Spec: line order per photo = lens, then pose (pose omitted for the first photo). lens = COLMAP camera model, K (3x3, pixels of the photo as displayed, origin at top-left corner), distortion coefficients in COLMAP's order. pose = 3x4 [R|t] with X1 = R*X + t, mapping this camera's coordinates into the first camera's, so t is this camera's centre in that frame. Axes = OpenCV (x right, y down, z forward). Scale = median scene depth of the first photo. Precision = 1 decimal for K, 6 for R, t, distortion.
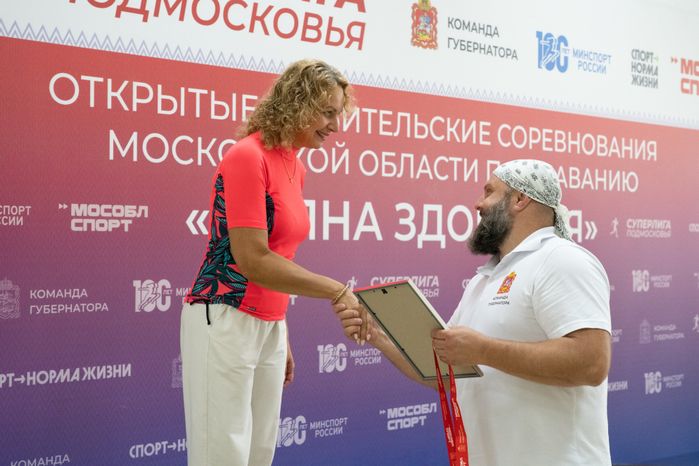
lens RADIAL K [[1147.2, 0, 355.5], [0, 1147.2, 240.0], [0, 0, 1]] dist [0.078547, 0.000000]
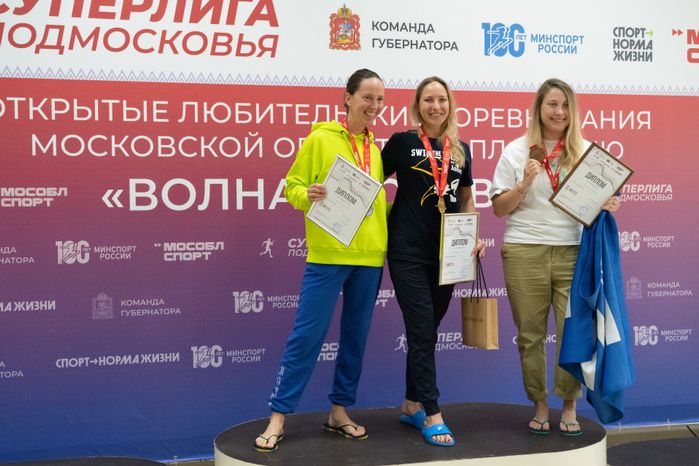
lens RADIAL K [[671.9, 0, 340.6], [0, 671.9, 225.3], [0, 0, 1]] dist [0.032196, 0.000000]
pose [[0.852074, -0.002942, -0.523412, 0.457219], [0.015978, 0.999664, 0.020392, 0.003891], [0.523177, -0.025738, 0.851835, 0.415498]]
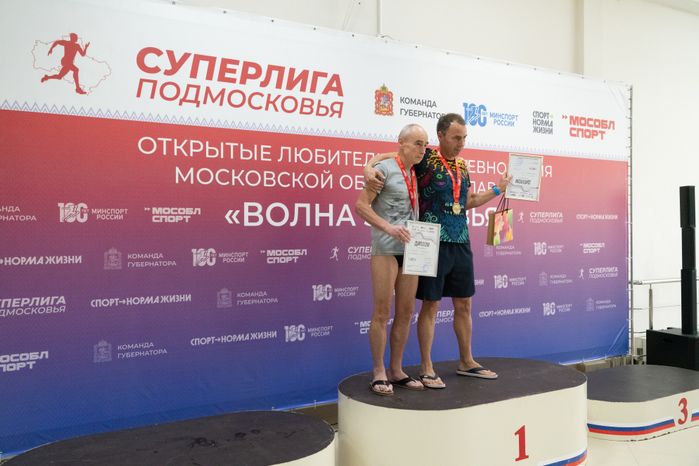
lens RADIAL K [[546.9, 0, 332.6], [0, 546.9, 234.2], [0, 0, 1]] dist [0.010116, 0.007906]
pose [[0.963835, -0.004974, -0.266453, 0.219394], [0.008538, 0.999889, 0.012219, 0.002663], [0.266362, -0.014052, 0.963771, 0.190359]]
